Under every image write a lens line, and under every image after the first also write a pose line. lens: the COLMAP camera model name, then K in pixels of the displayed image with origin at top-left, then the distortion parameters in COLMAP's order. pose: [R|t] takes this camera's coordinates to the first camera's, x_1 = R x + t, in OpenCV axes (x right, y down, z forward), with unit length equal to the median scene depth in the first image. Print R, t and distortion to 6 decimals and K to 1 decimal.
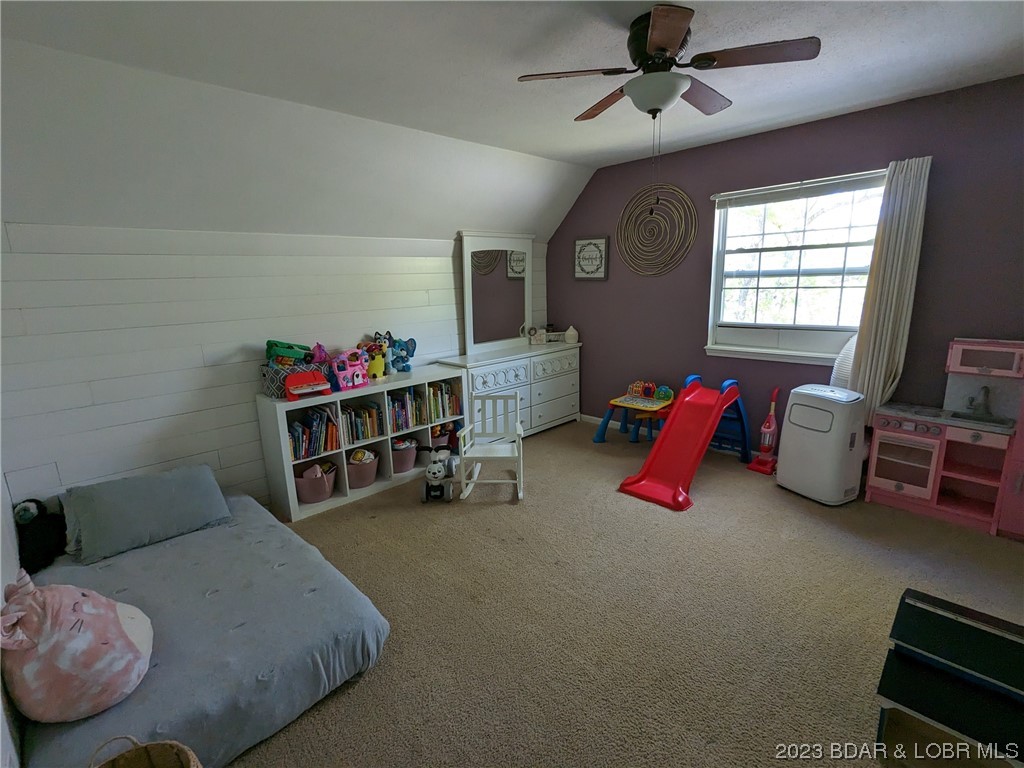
lens RADIAL K [[482.1, 0, 511.4], [0, 482.1, 381.9], [0, 0, 1]] dist [-0.000495, -0.000061]
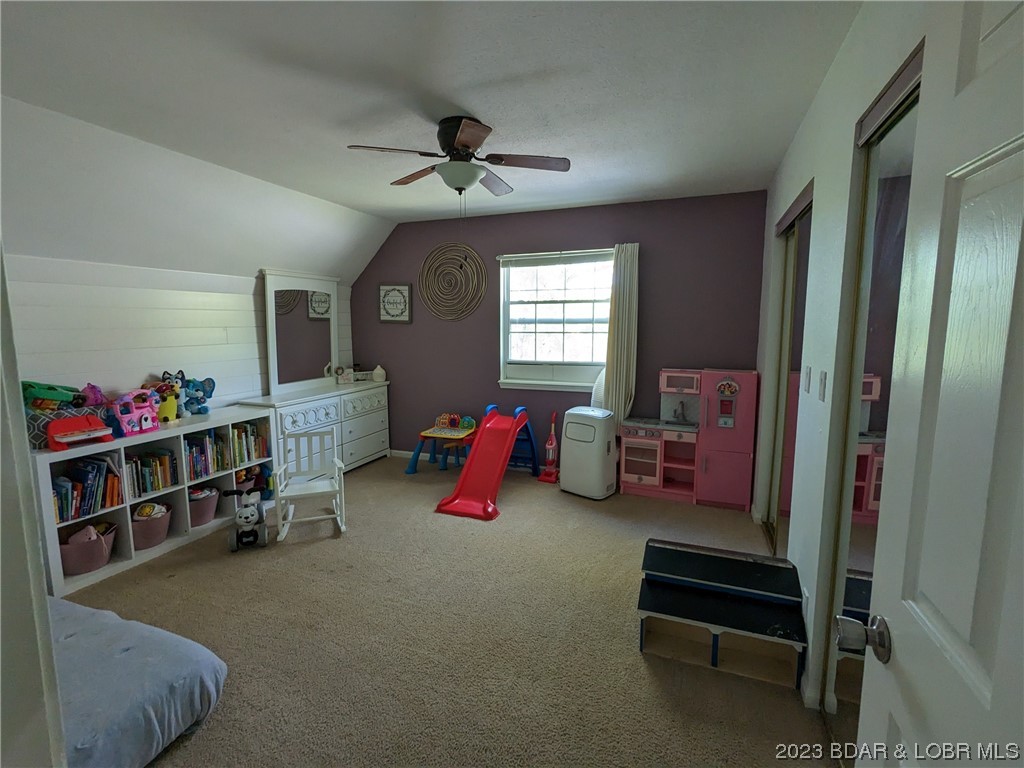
lens RADIAL K [[482.1, 0, 511.4], [0, 482.1, 381.9], [0, 0, 1]] dist [-0.000495, -0.000061]
pose [[0.908544, -0.022439, 0.417187, -0.072701], [0.061723, 0.994808, -0.080913, 0.031778], [-0.413206, 0.099263, 0.905212, -0.091606]]
